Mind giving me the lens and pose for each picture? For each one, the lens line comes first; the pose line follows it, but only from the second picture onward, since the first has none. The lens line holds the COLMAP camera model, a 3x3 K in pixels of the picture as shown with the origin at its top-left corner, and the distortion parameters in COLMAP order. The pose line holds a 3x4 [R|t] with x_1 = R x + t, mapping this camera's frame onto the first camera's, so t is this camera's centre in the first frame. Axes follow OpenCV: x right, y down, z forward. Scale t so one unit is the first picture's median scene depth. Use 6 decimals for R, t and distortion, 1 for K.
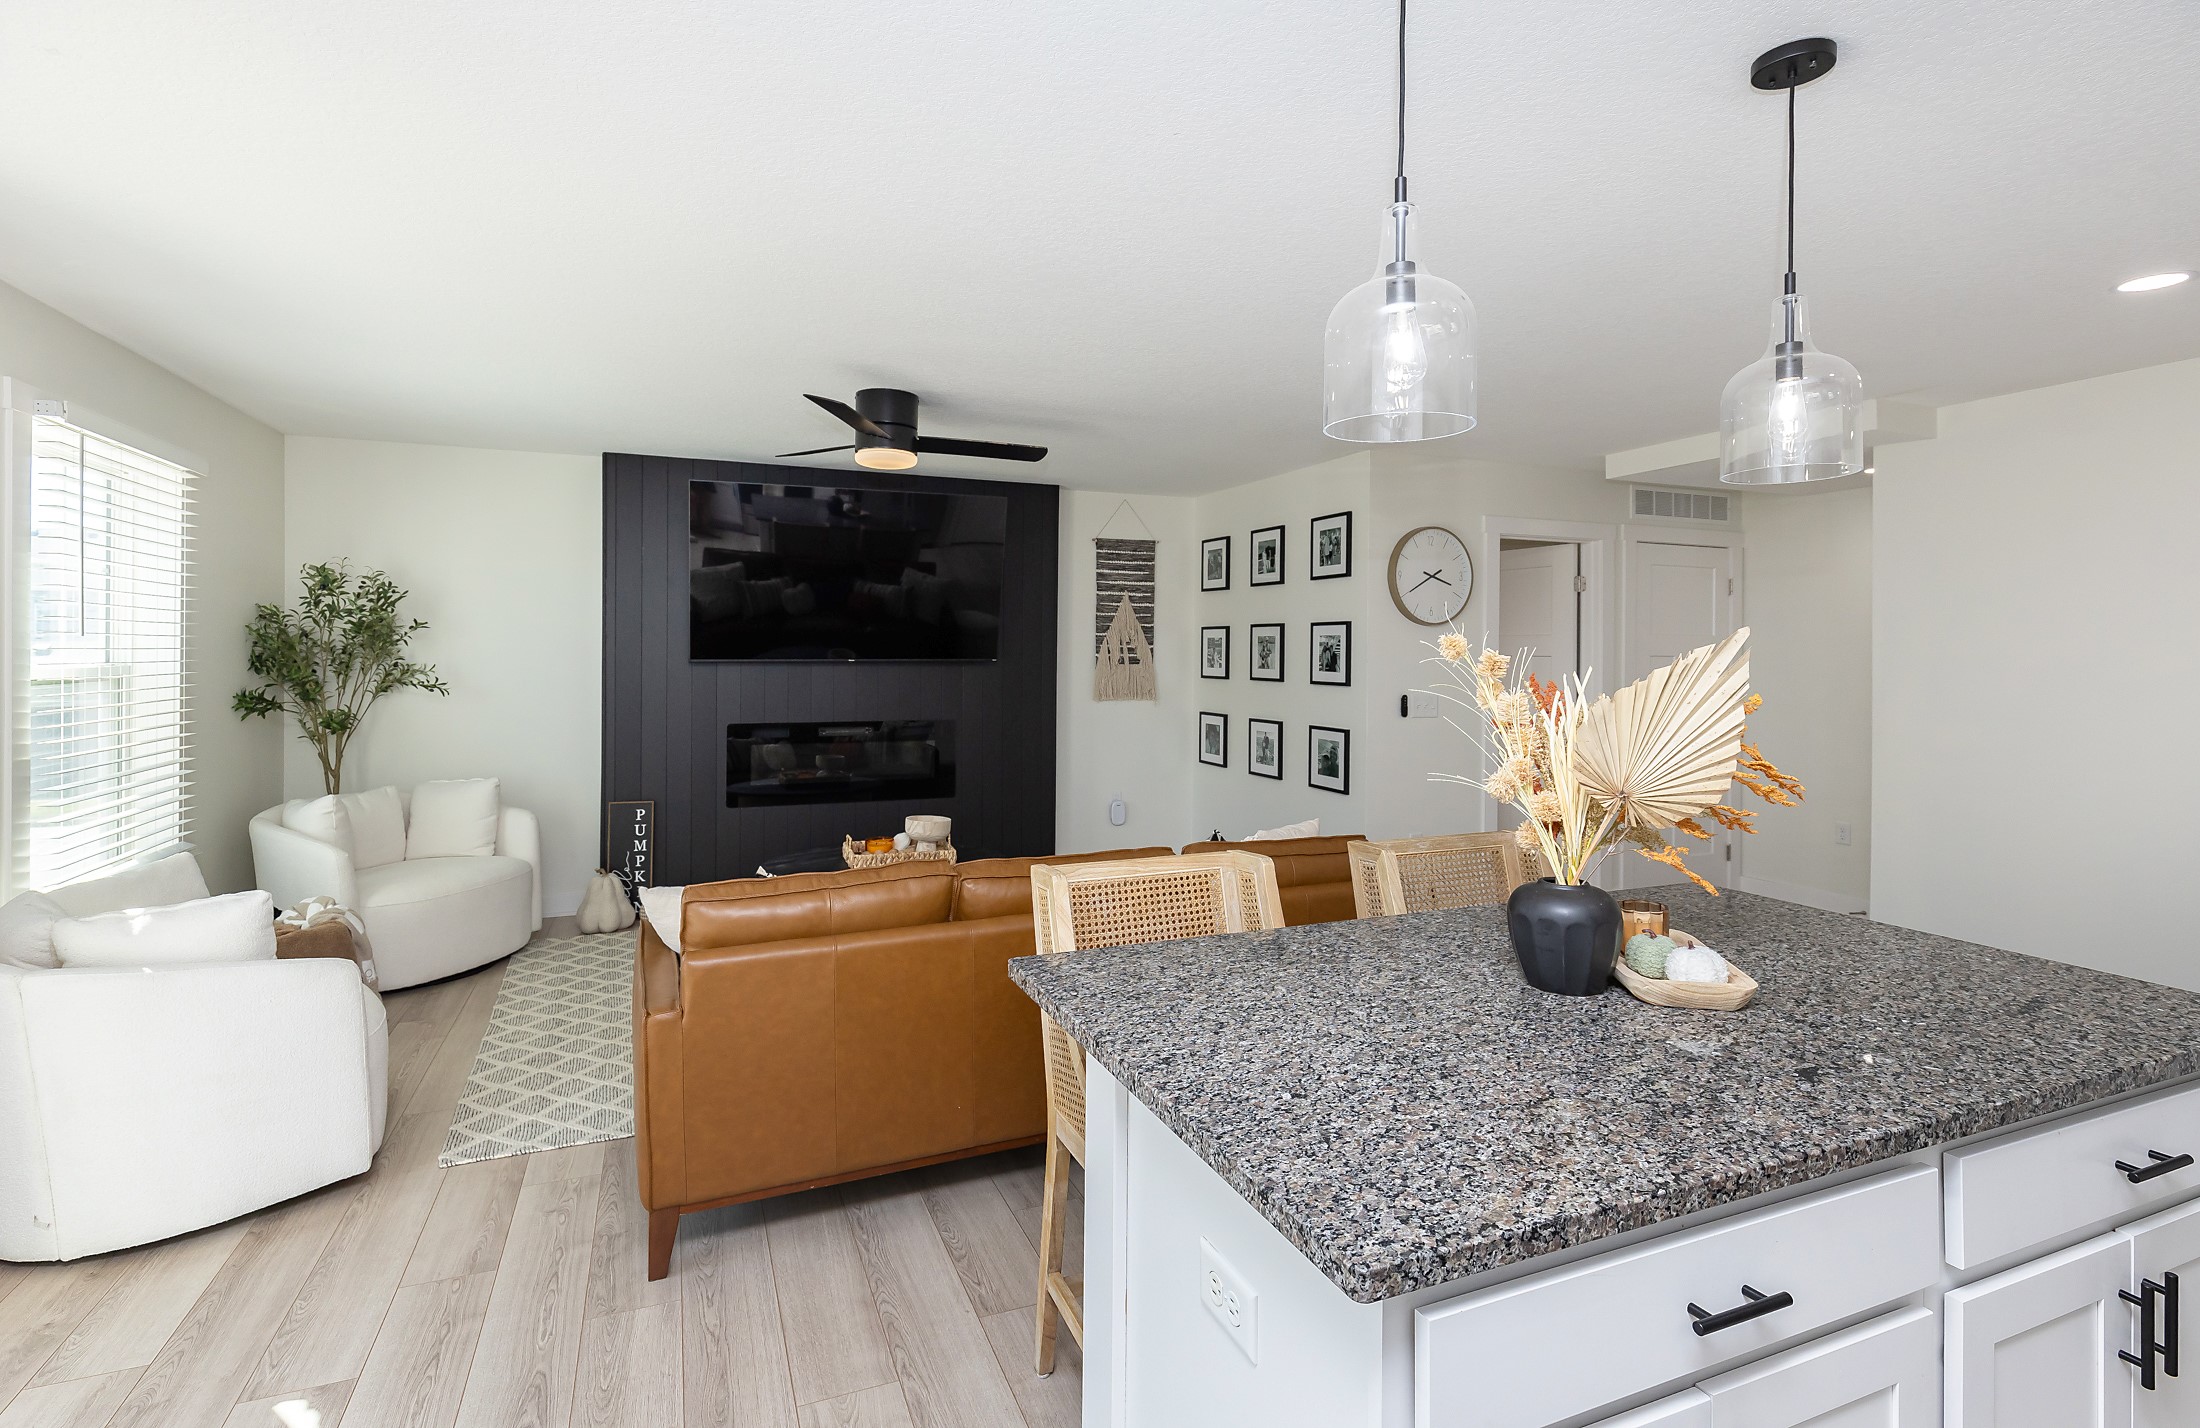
lens RADIAL K [[1060.3, 0, 1114.9], [0, 1060.3, 651.1], [0, 0, 1]] dist [0.001785, -0.000181]
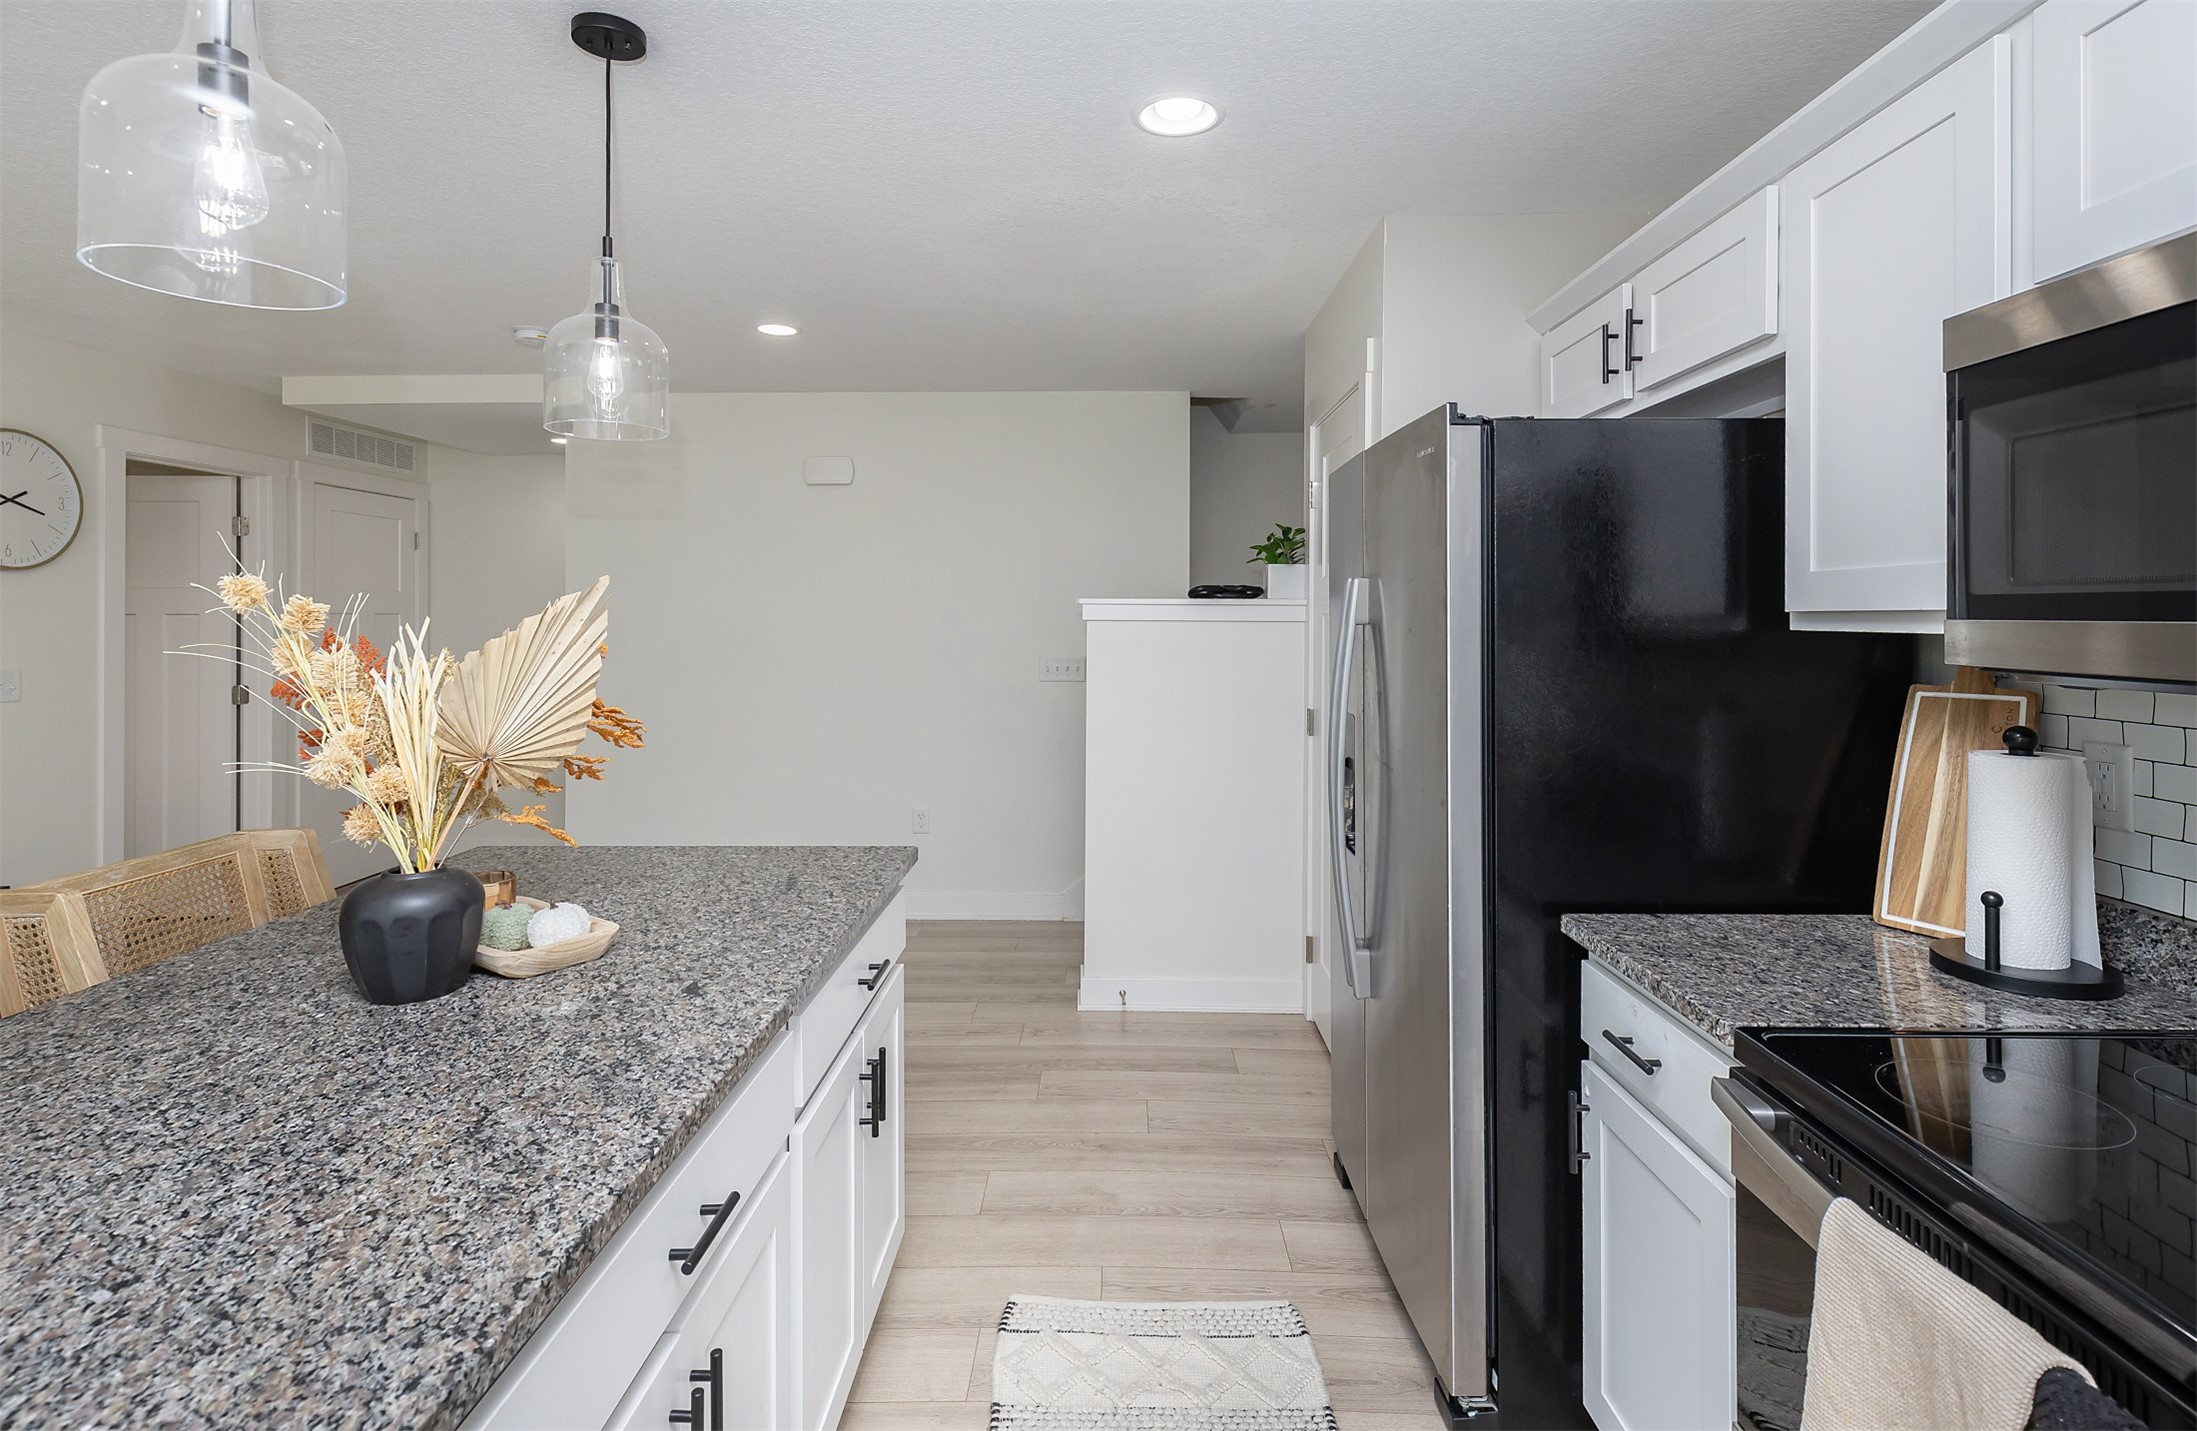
lens RADIAL K [[1058.9, 0, 1095.7], [0, 1058.9, 617.7], [0, 0, 1]] dist [0.001785, -0.000181]
pose [[0.400665, -0.008162, 0.916188, -0.056741], [0.004380, 0.999966, 0.006993, 0.005036], [-0.916214, 0.001211, 0.400687, 0.066996]]
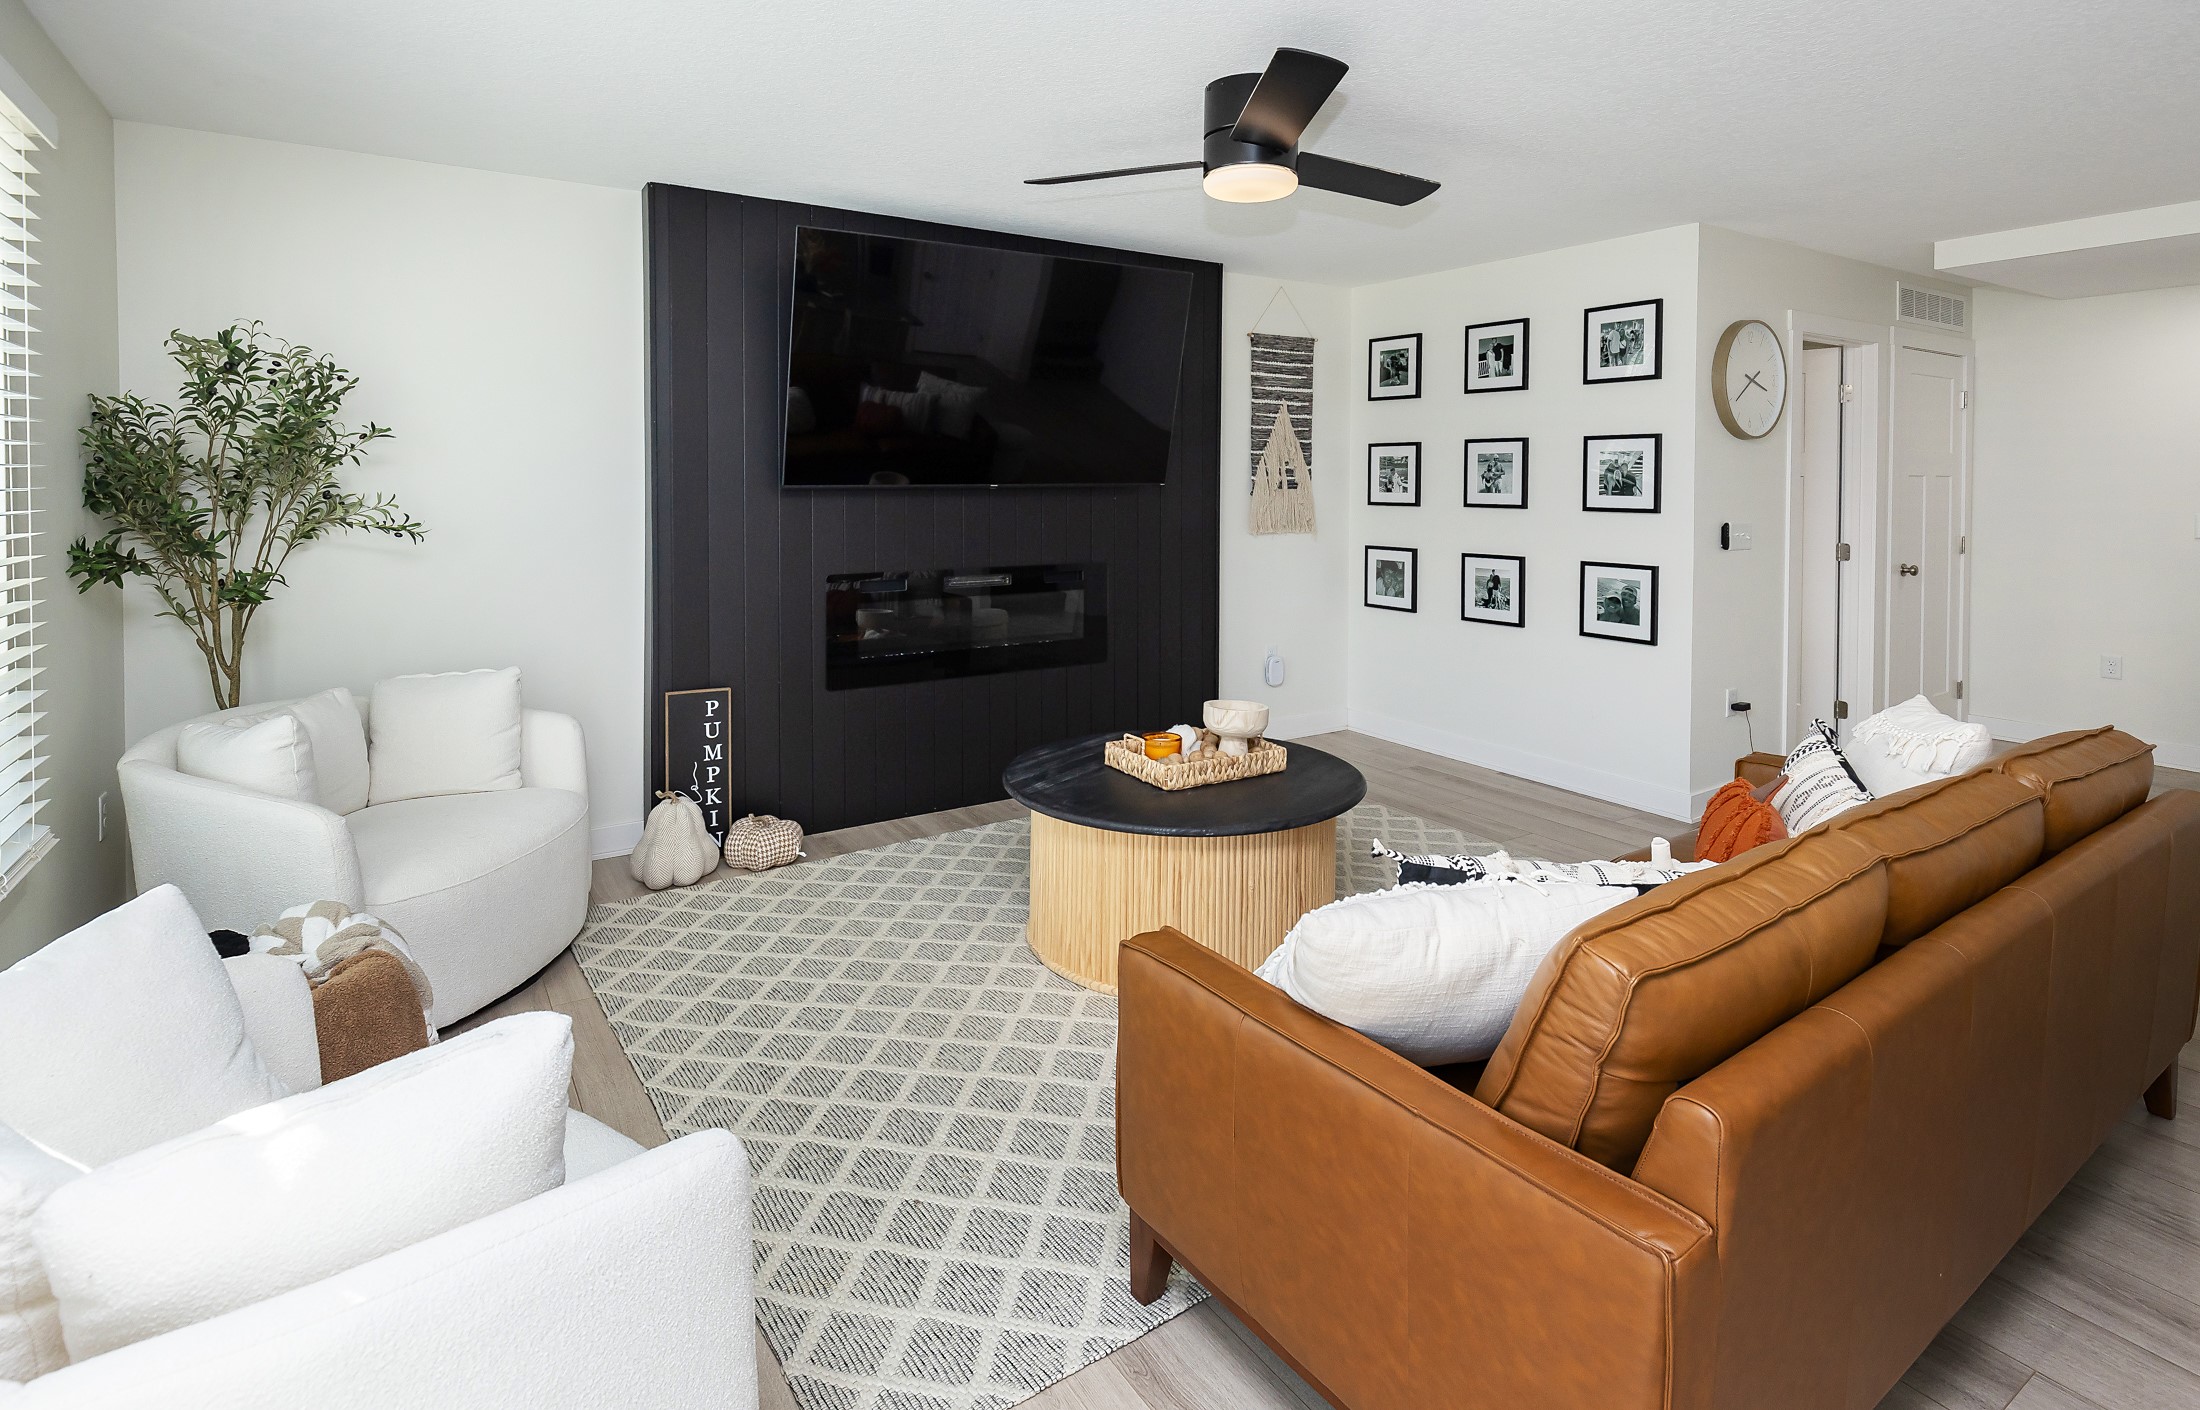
lens RADIAL K [[1060.3, 0, 1116.8], [0, 1060.3, 499.2], [0, 0, 1]] dist [0.001785, -0.000181]
pose [[0.978220, -0.008102, 0.207413, -0.369960], [0.004215, 0.999807, 0.019177, 0.005037], [-0.207528, -0.017885, 0.978066, 0.296841]]
